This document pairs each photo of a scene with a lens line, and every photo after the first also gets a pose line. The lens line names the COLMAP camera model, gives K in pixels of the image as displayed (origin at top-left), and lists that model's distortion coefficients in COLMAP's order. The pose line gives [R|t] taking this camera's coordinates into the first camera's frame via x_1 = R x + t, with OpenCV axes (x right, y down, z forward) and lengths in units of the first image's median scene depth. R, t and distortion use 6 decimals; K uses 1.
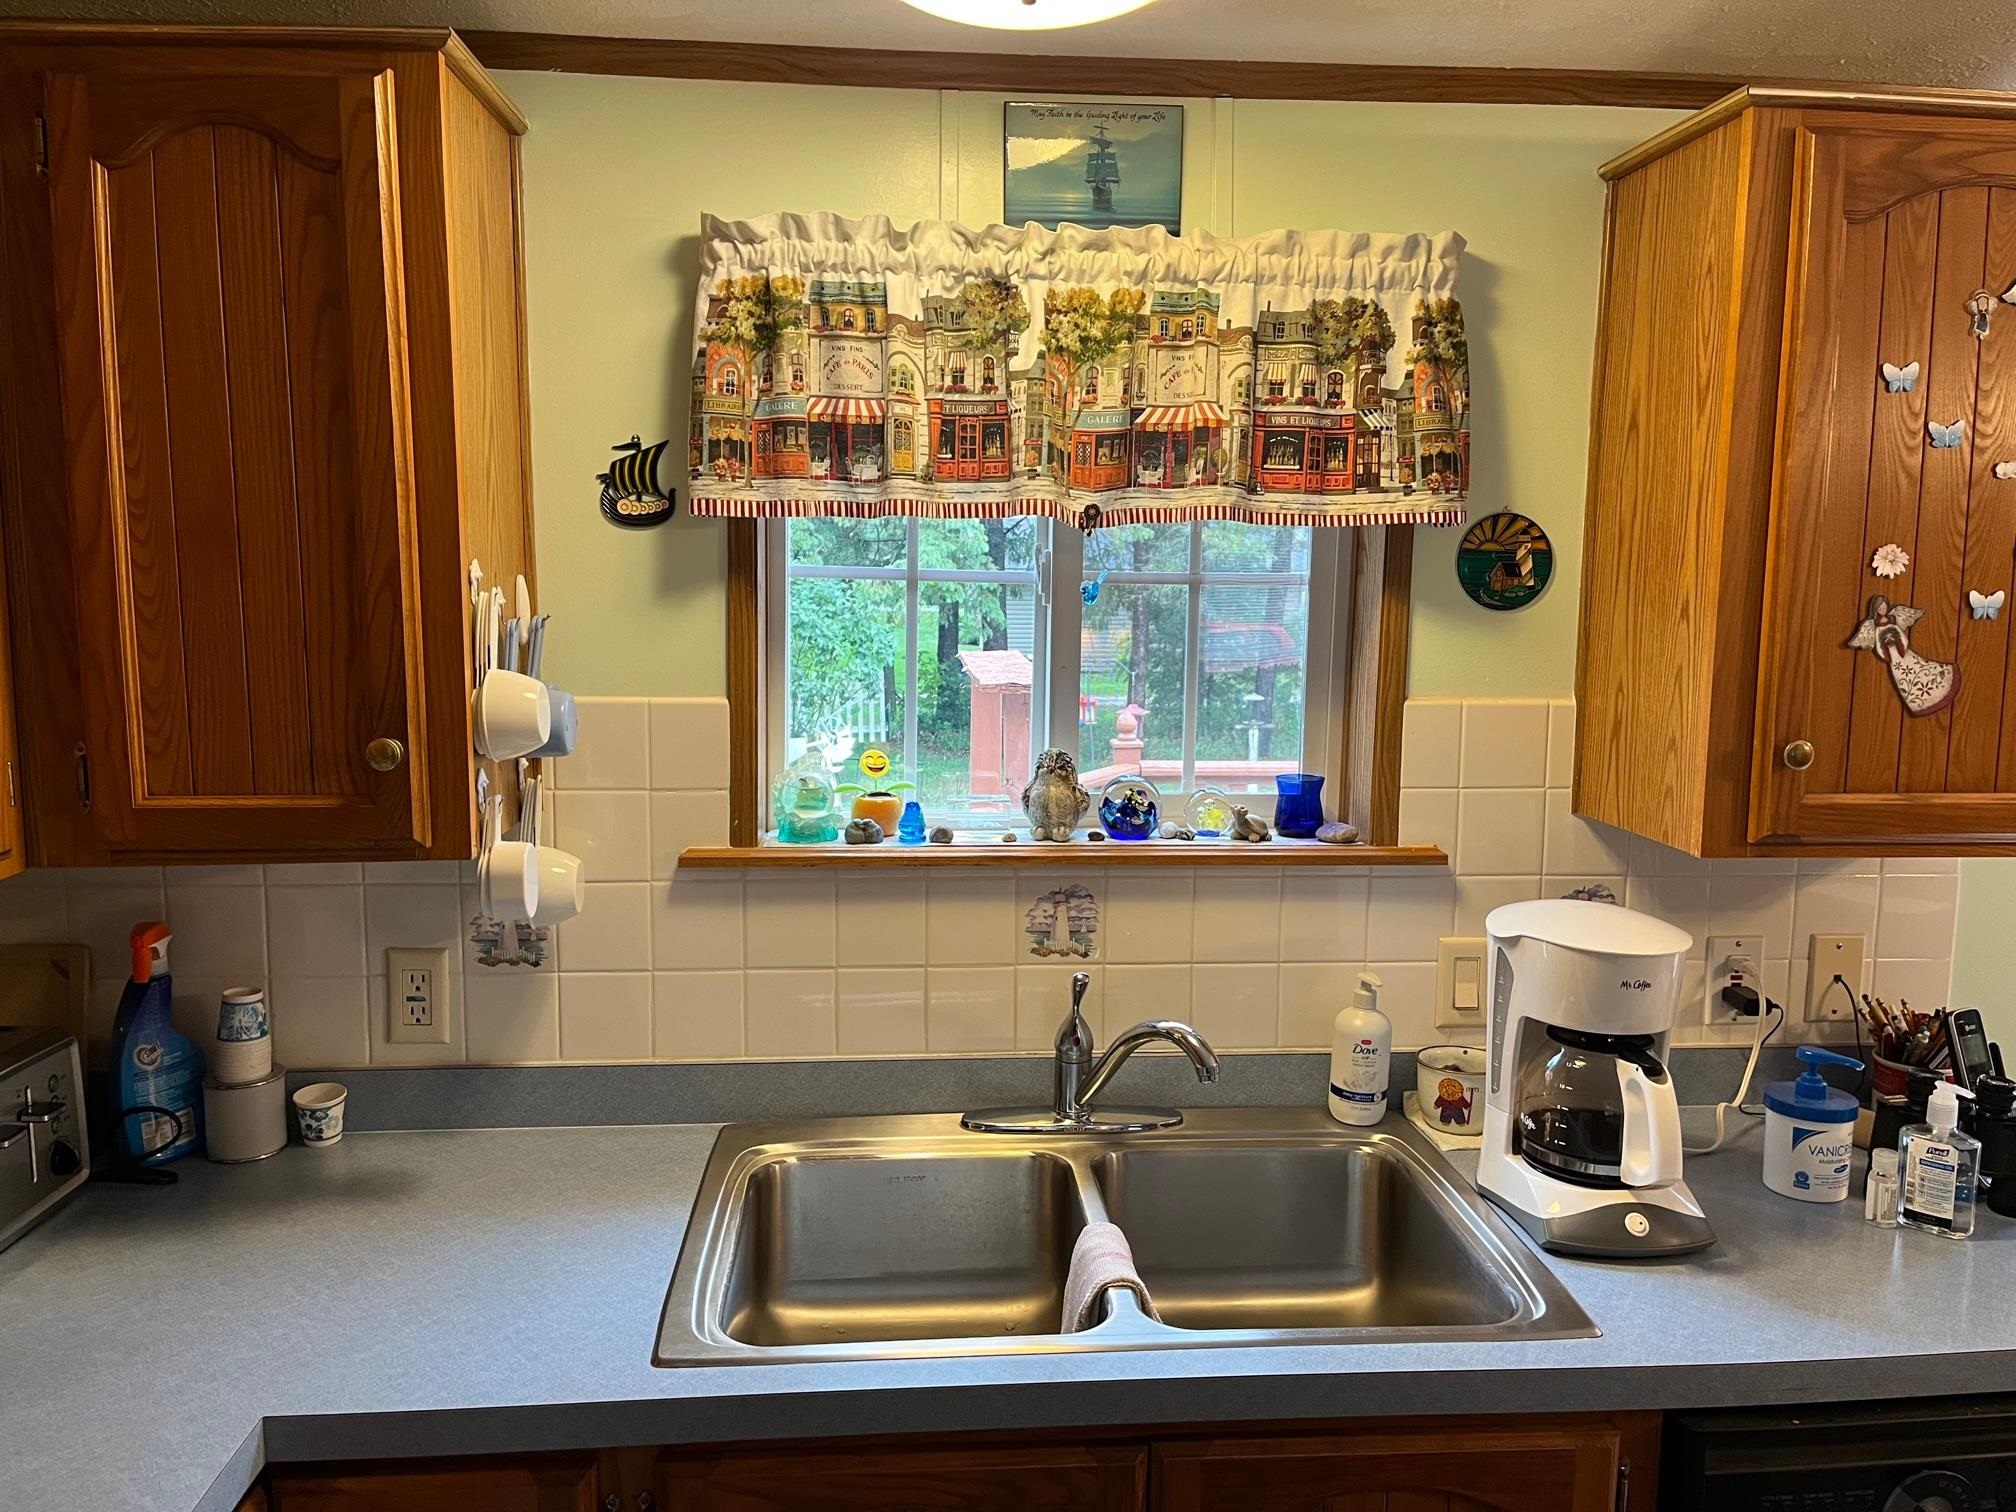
lens RADIAL K [[1529.9, 0, 1016.1], [0, 1529.9, 762.5], [0, 0, 1]] dist [0.068686, -0.095335]
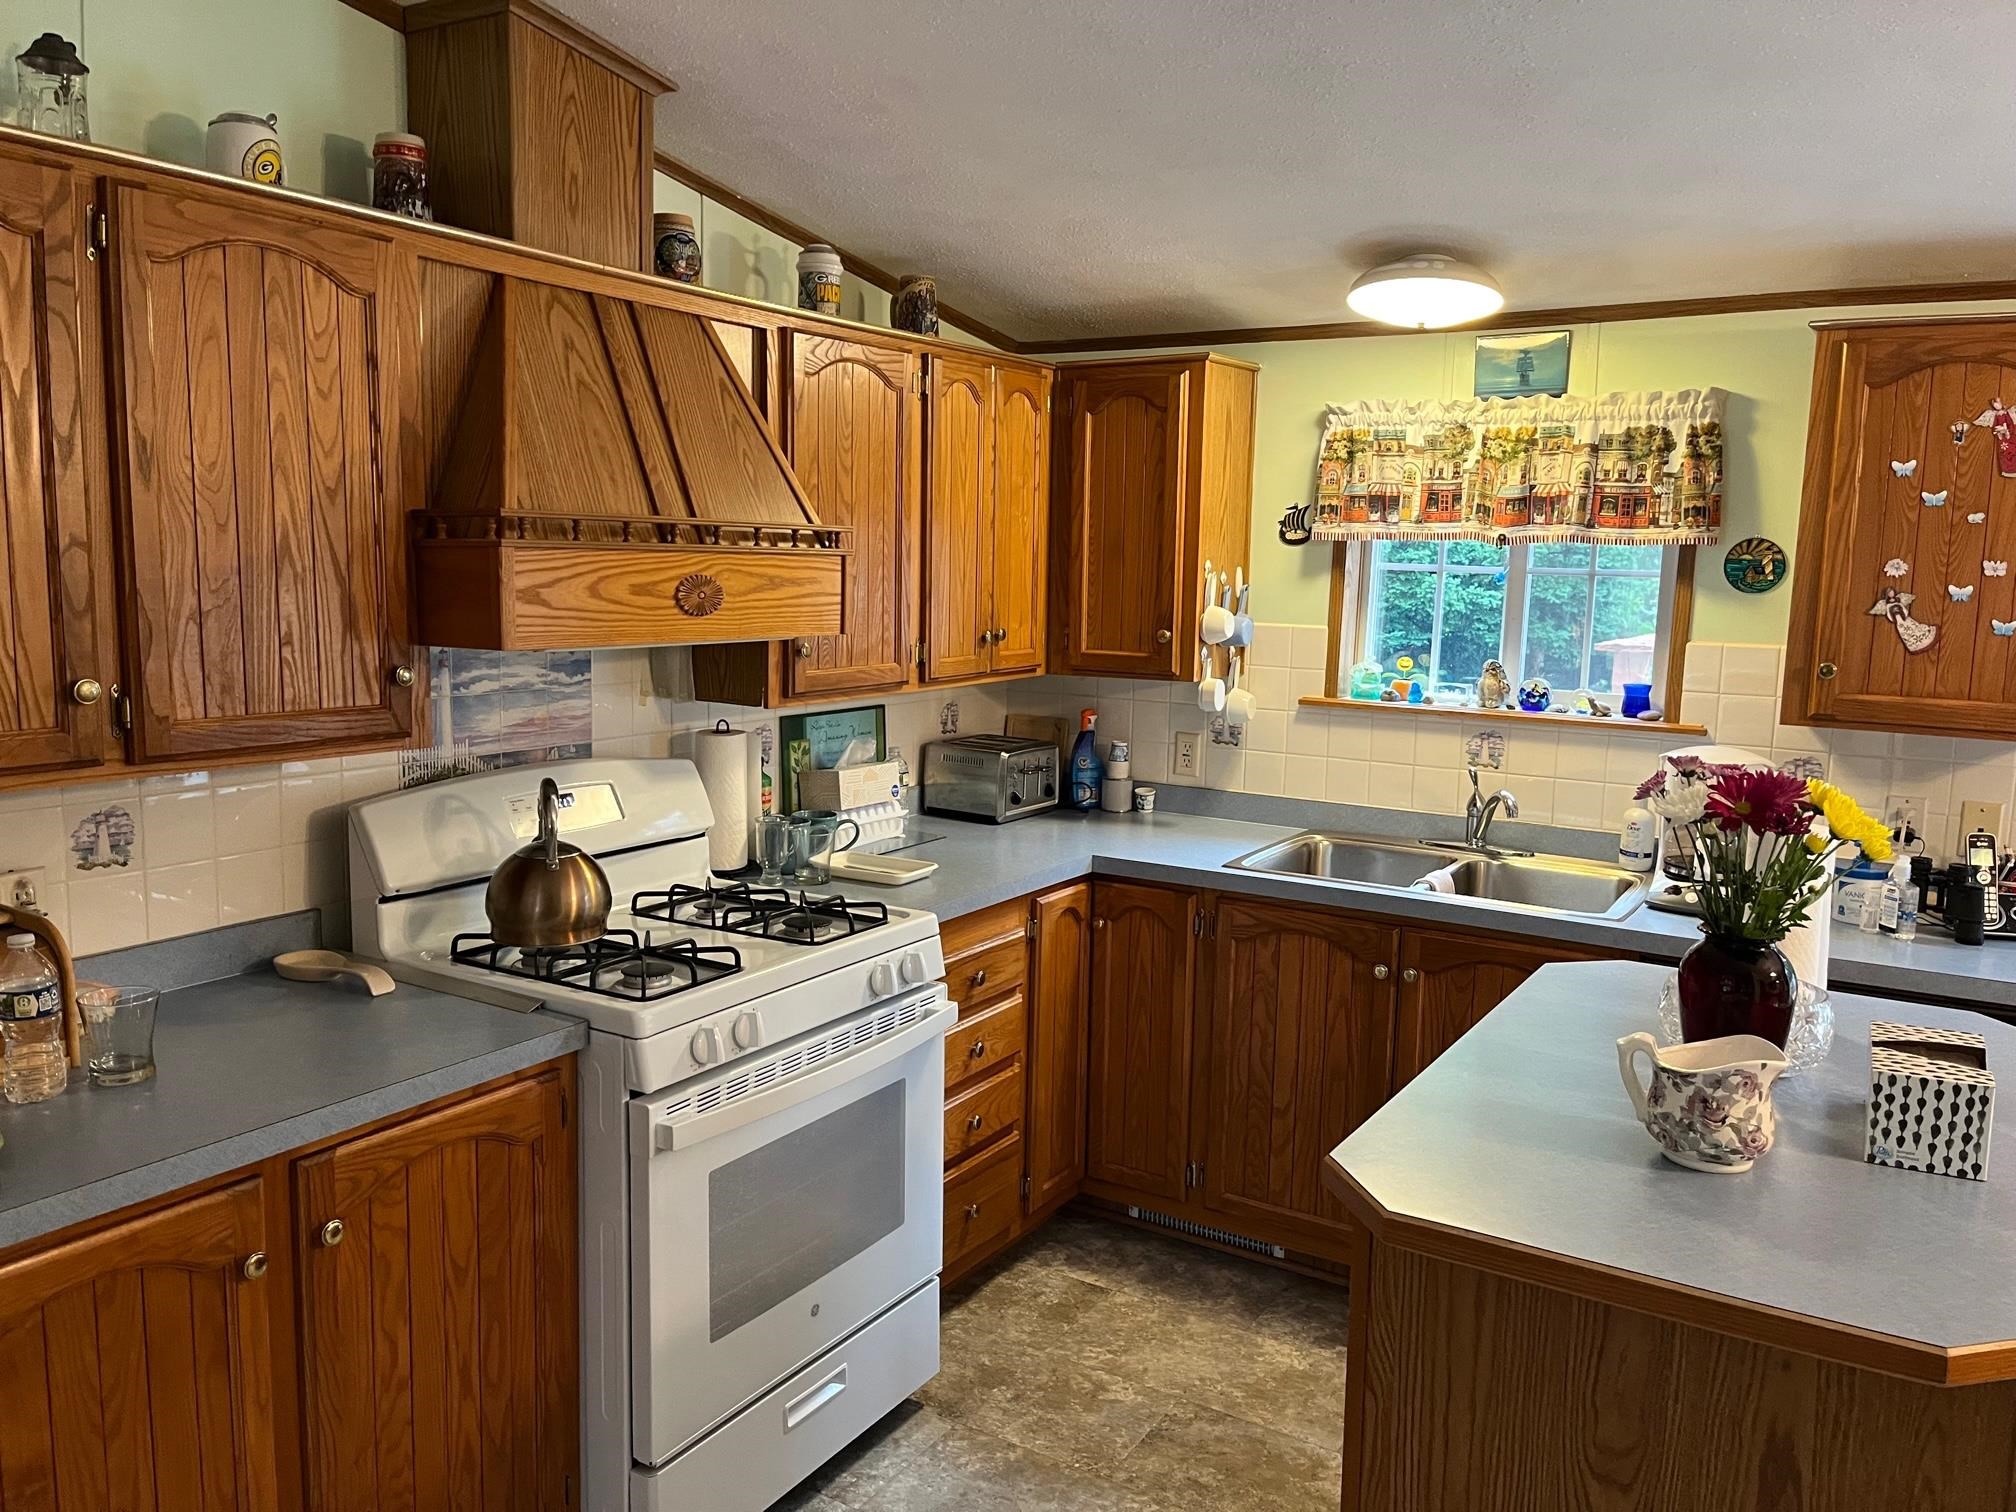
lens RADIAL K [[1528.1, 0, 1002.2], [0, 1528.1, 754.5], [0, 0, 1]] dist [0.081459, -0.113946]
pose [[0.802105, 0.087042, -0.590806, 0.748553], [-0.088735, 0.995710, 0.026224, 0.123929], [0.590554, 0.031391, 0.806388, -1.003894]]
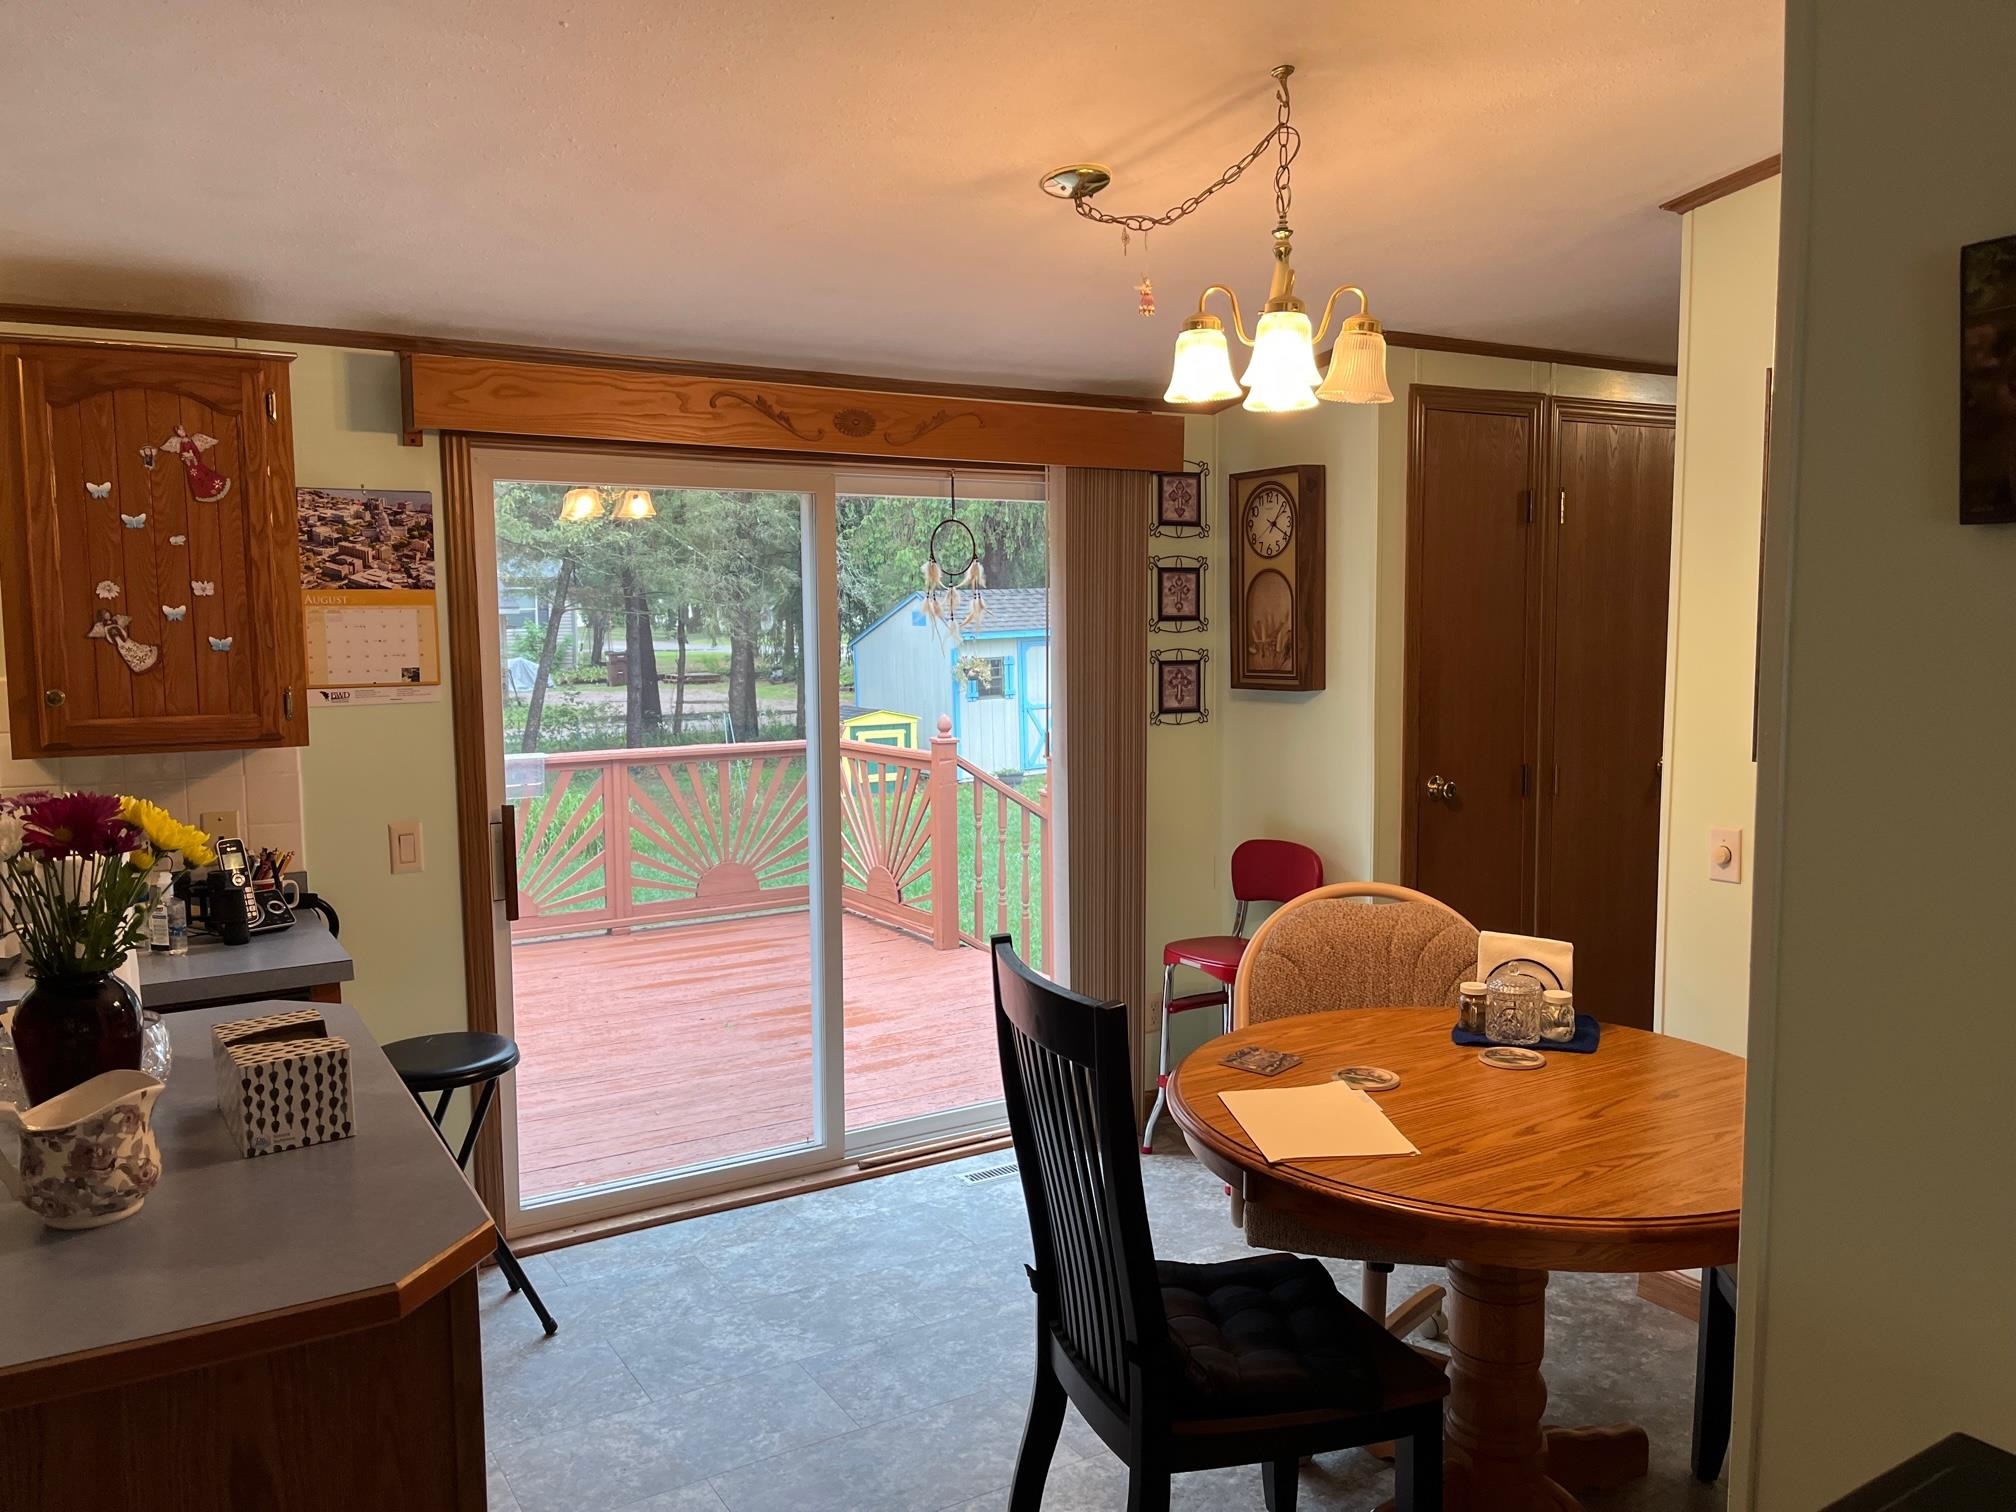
lens RADIAL K [[1528.1, 0, 1002.2], [0, 1528.1, 754.5], [0, 0, 1]] dist [0.081459, -0.113946]
pose [[0.897431, -0.059539, 0.437119, 0.639772], [0.071943, 0.997338, -0.011858, 0.147053], [-0.435249, 0.042089, 0.899326, -1.000013]]
